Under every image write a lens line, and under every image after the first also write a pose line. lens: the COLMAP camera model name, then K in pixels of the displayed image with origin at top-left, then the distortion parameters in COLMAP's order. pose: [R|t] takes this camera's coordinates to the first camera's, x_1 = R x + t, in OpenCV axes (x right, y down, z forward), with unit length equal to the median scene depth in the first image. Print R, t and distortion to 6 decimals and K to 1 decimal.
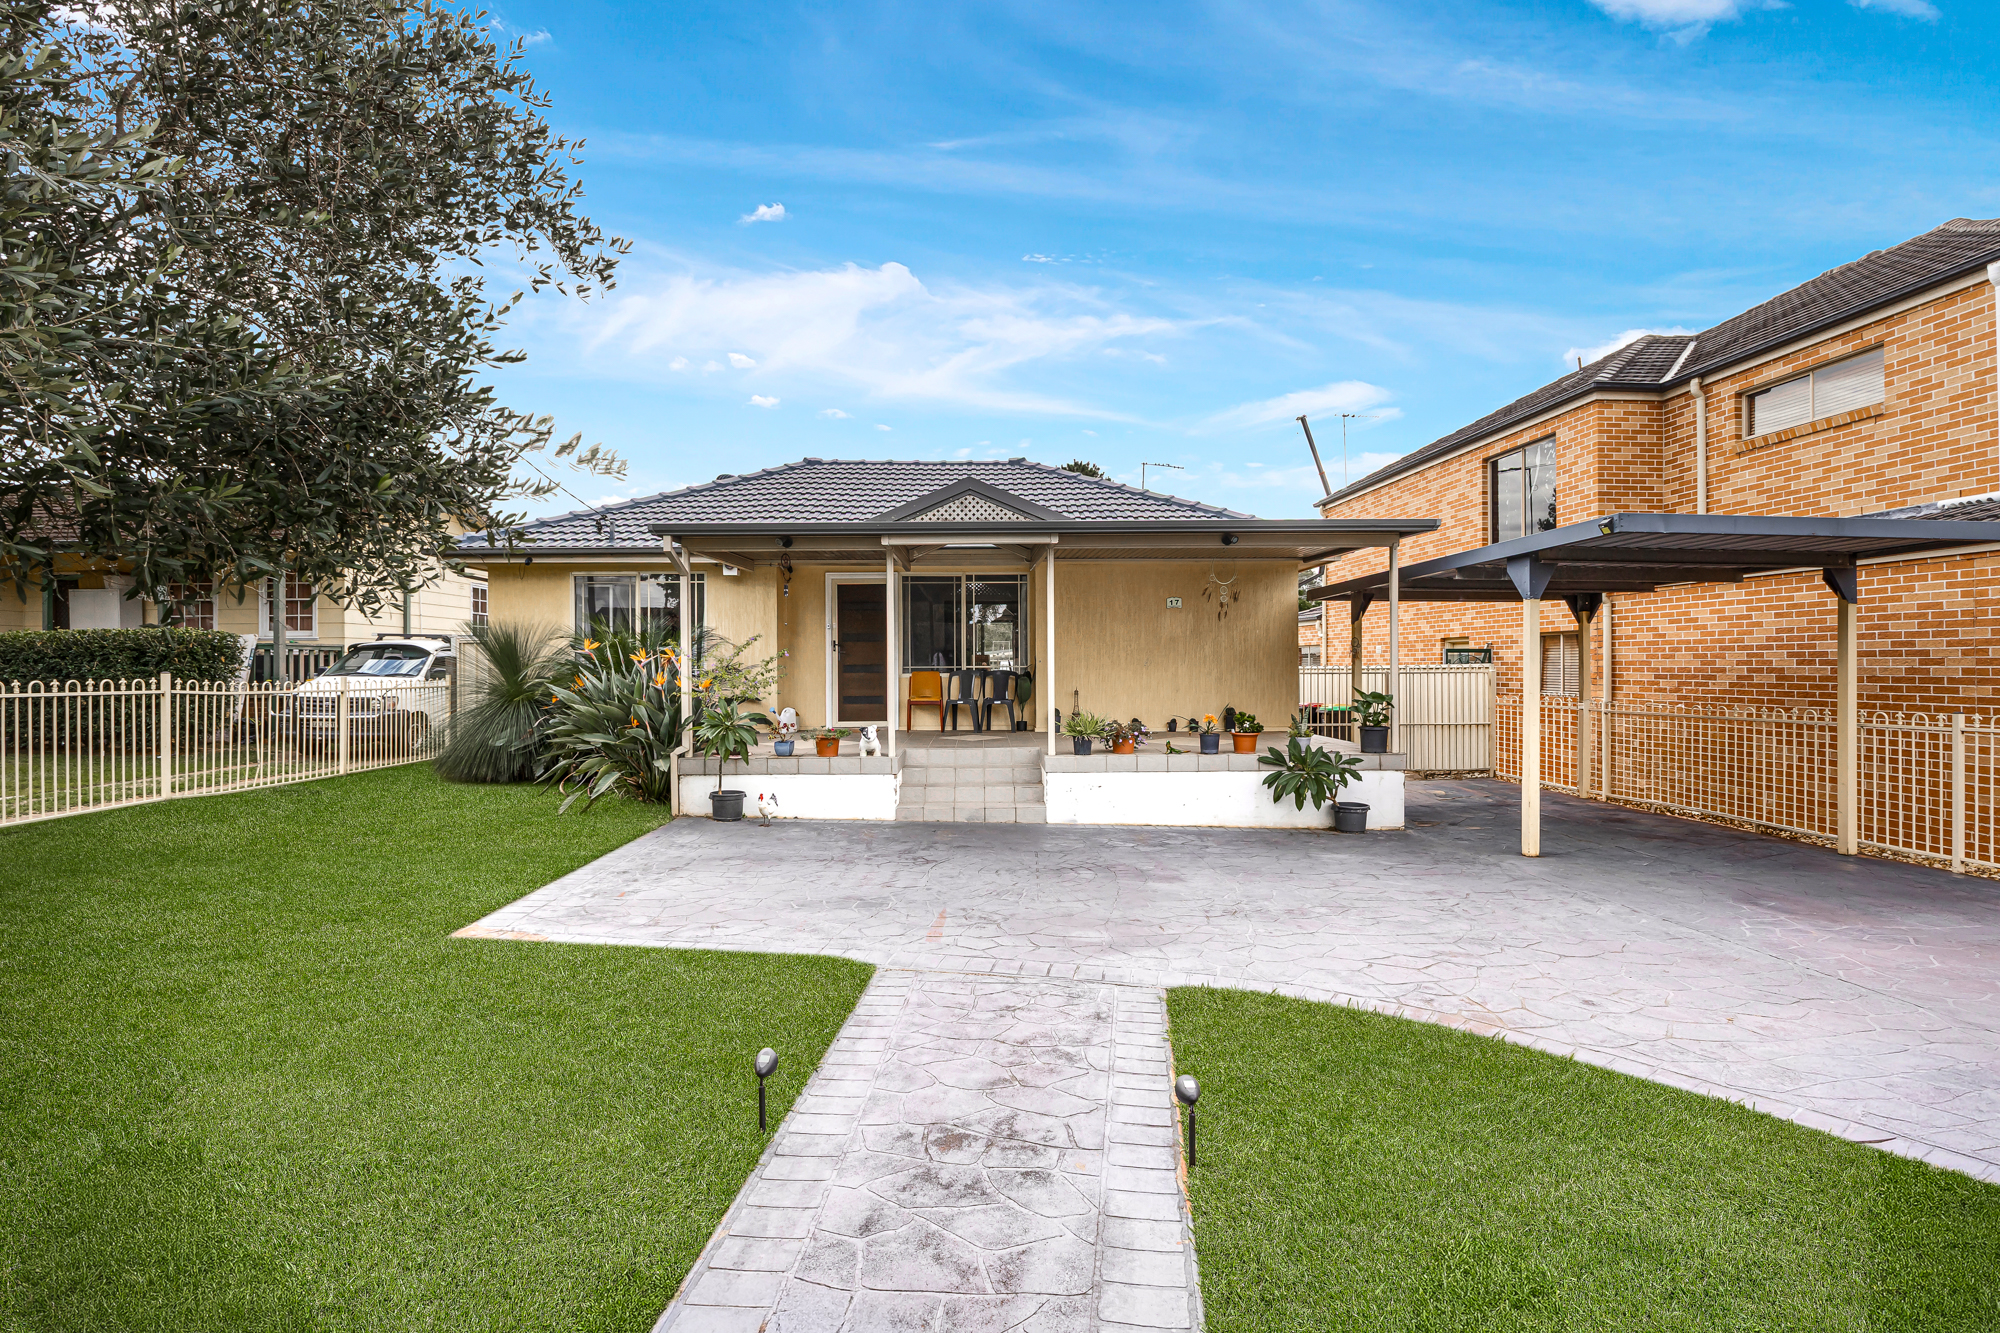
lens RADIAL K [[916.1, 0, 1000.1], [0, 916.1, 668.5], [0, 0, 1]] dist [-0.003468, -0.000141]
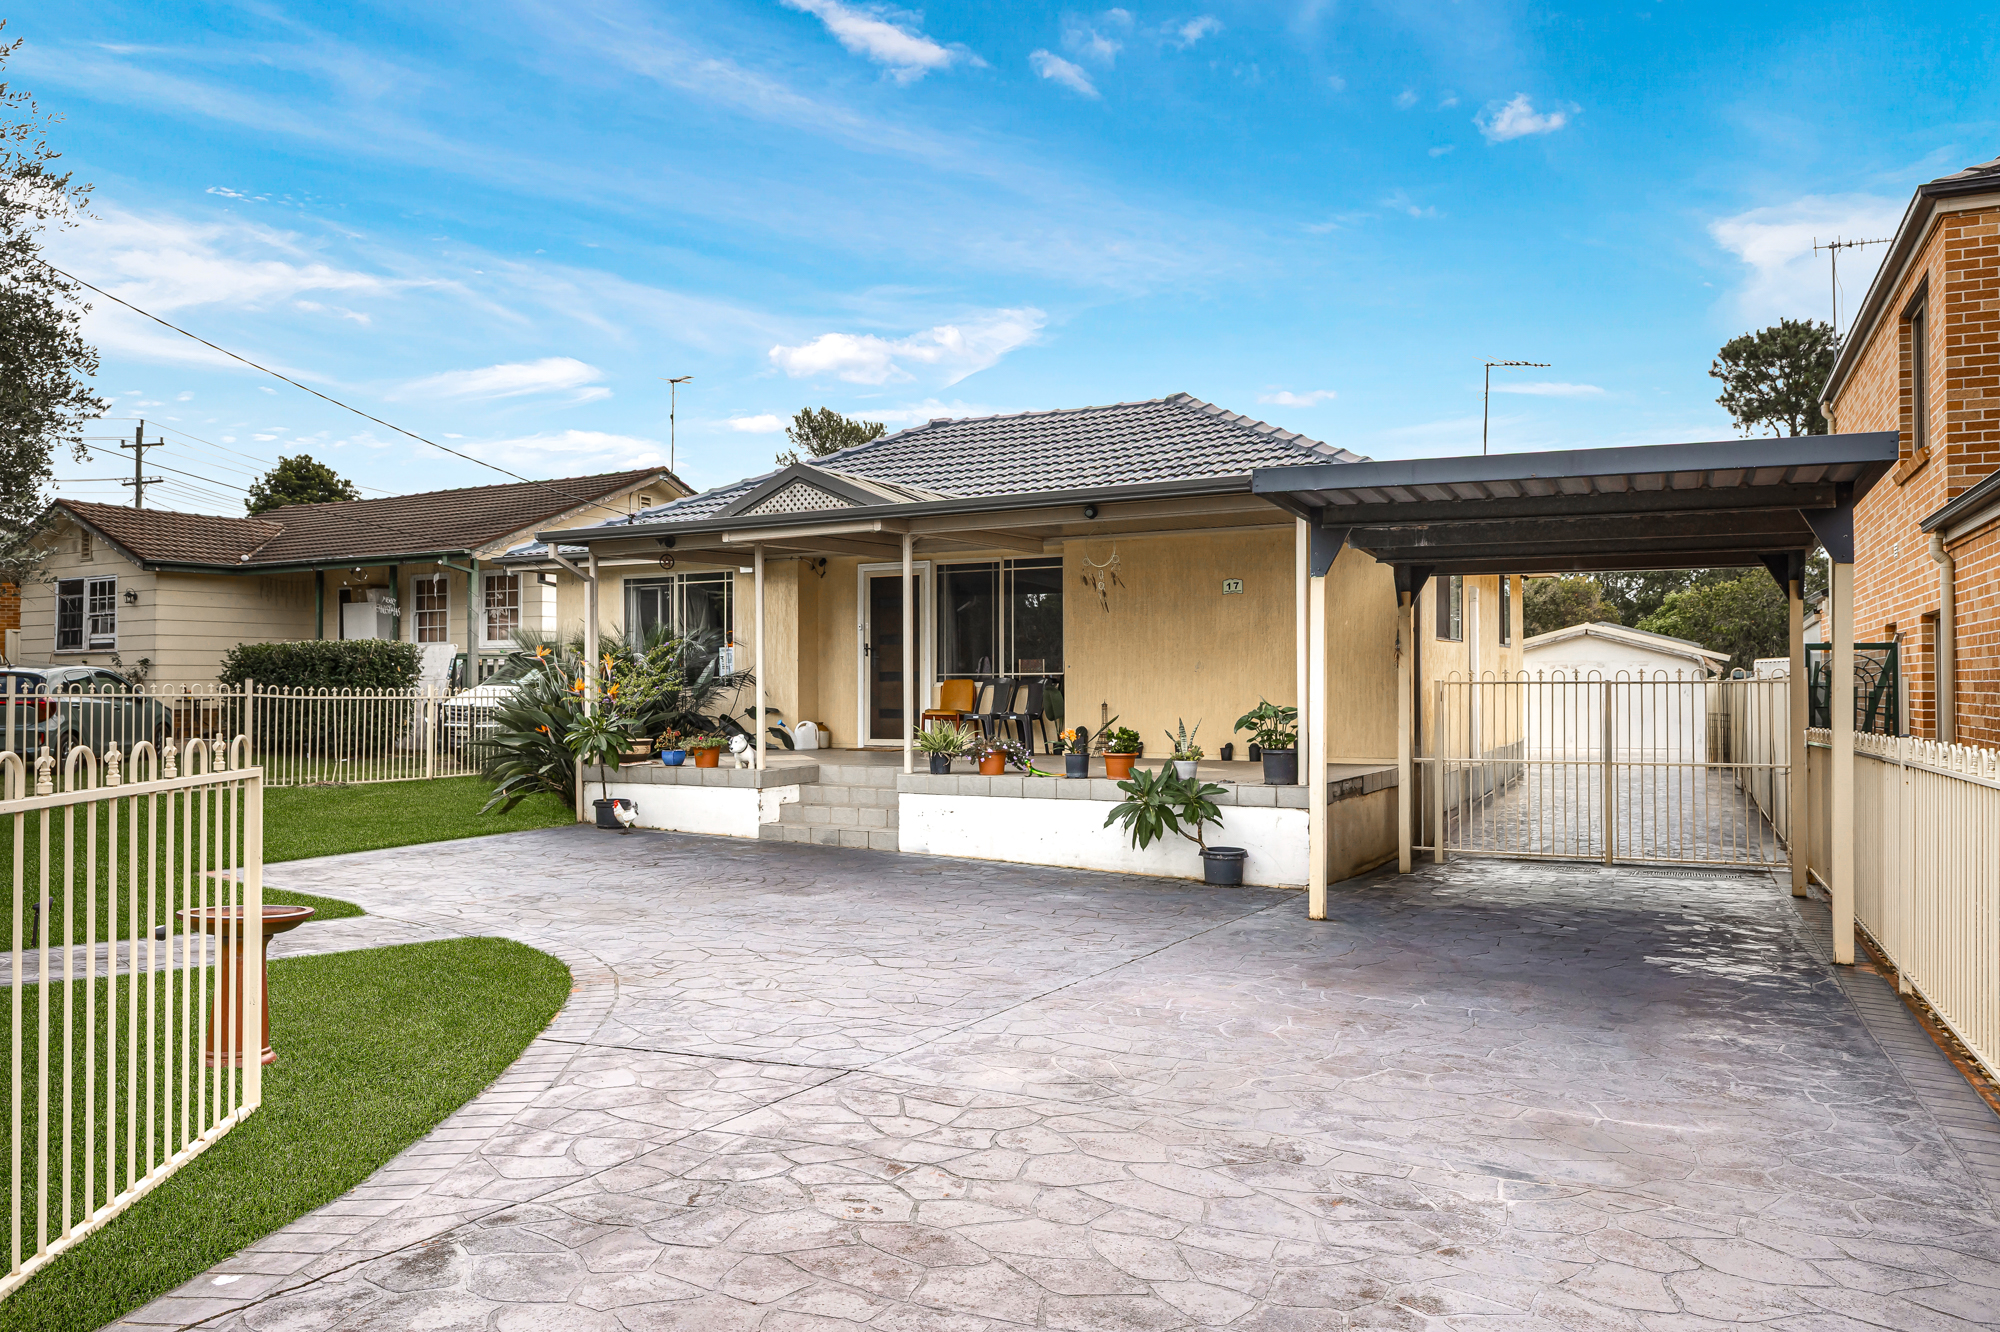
lens RADIAL K [[1421.3, 0, 1000.5], [0, 1421.3, 671.6], [0, 0, 1]] dist [0.009484, 0.001595]
pose [[0.876725, -0.003869, -0.480977, 0.733404], [-0.000832, 0.999954, -0.009560, 0.010733], [0.480992, 0.008782, 0.876681, -0.128068]]
